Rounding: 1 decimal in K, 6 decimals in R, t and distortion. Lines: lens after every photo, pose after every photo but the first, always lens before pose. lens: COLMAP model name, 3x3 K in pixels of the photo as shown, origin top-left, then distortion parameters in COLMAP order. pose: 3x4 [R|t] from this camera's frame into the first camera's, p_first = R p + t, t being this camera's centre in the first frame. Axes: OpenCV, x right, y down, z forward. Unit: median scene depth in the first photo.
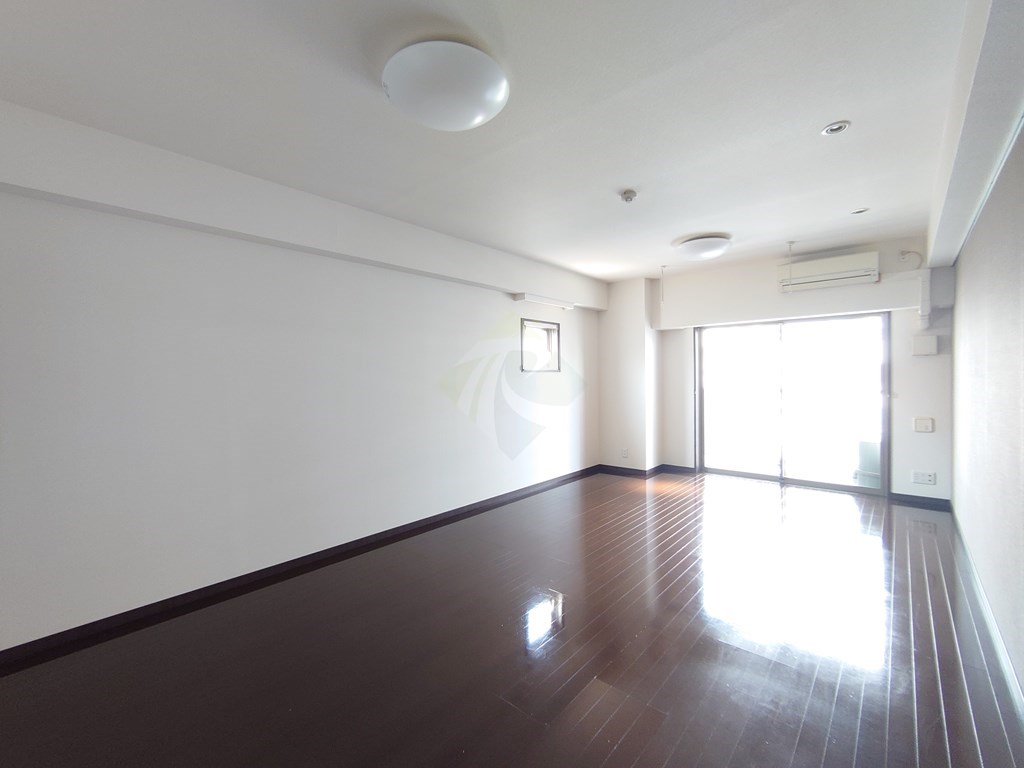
lens RADIAL K [[442.6, 0, 512.8], [0, 442.6, 380.0], [0, 0, 1]] dist [0.004857, -0.000226]
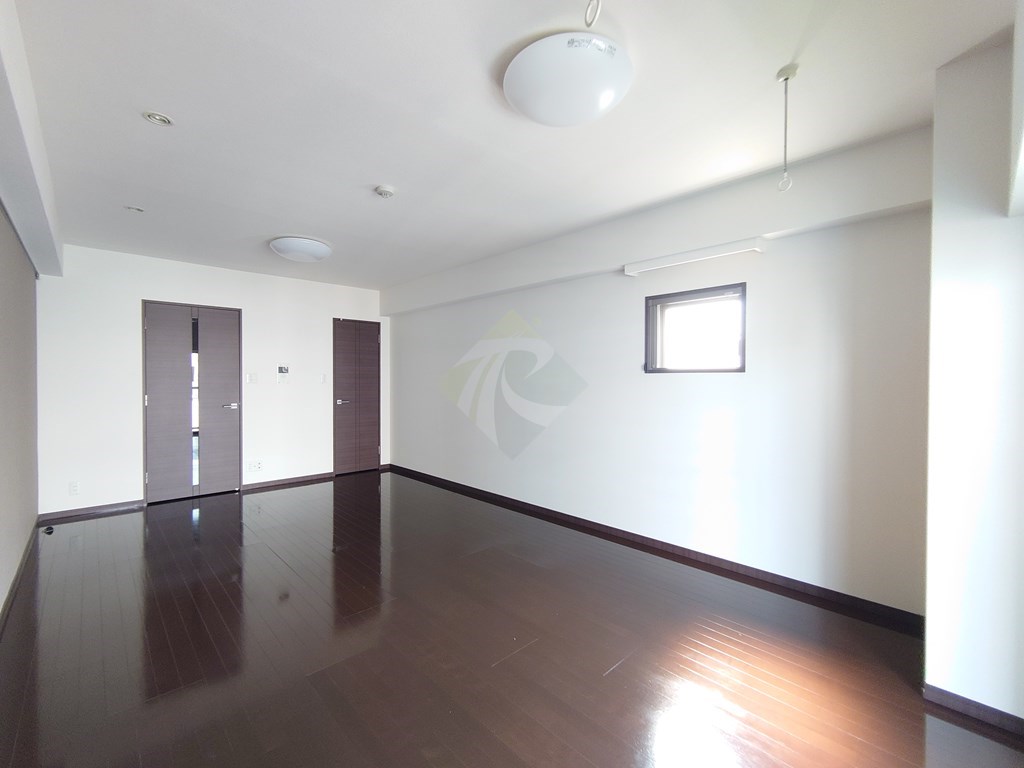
lens RADIAL K [[442.6, 0, 513.0], [0, 442.6, 381.2], [0, 0, 1]] dist [0.004857, -0.000226]
pose [[-0.086050, 0.021276, -0.996064, 0.746879], [-0.013626, 0.999653, 0.022530, -0.018636], [0.996198, 0.015511, -0.085731, 0.852049]]
